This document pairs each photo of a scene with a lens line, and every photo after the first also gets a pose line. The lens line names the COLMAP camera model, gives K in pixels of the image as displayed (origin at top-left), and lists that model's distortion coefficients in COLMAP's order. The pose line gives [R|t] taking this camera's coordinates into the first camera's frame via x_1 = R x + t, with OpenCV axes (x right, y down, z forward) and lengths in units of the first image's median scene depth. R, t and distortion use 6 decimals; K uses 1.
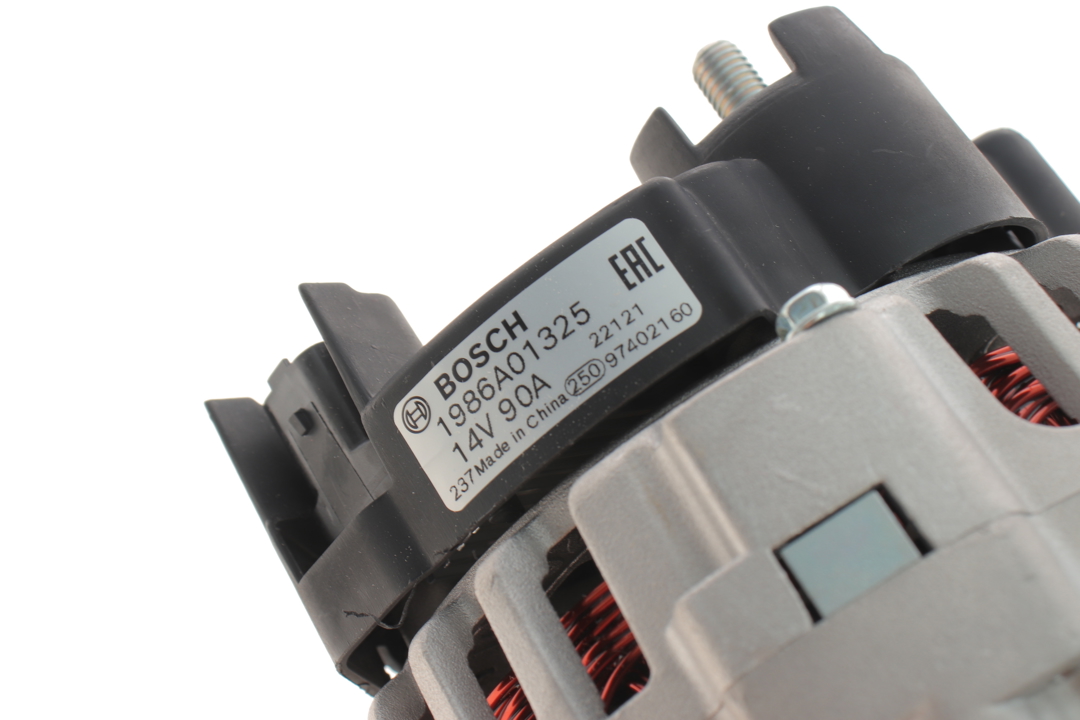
lens RADIAL K [[2786.2, 0, 540.0], [0, 2786.2, 360.2], [0, 0, 1]] dist [0.123723, 0.000000]
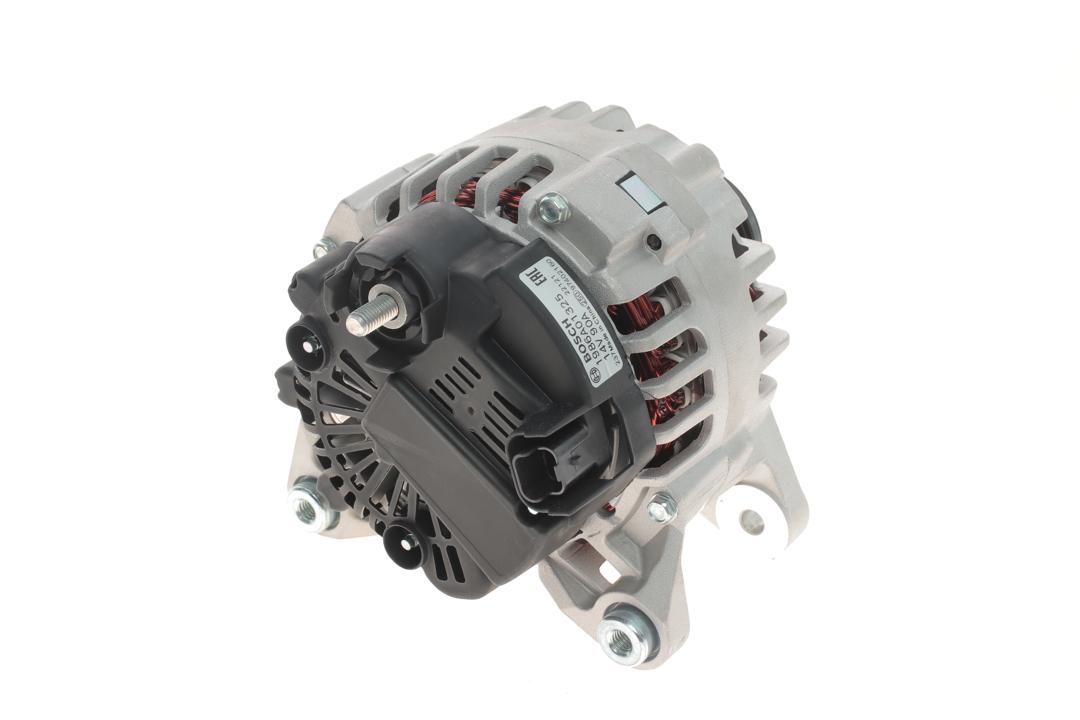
lens RADIAL K [[2318.1, 0, 540.1], [0, 2318.1, 360.0], [0, 0, 1]] dist [0.001471, 0.000000]
pose [[-0.451162, -0.612634, 0.648947, -1.326847], [0.588695, 0.342219, 0.732342, -1.492156], [-0.670739, 0.712437, 0.206258, 0.632975]]
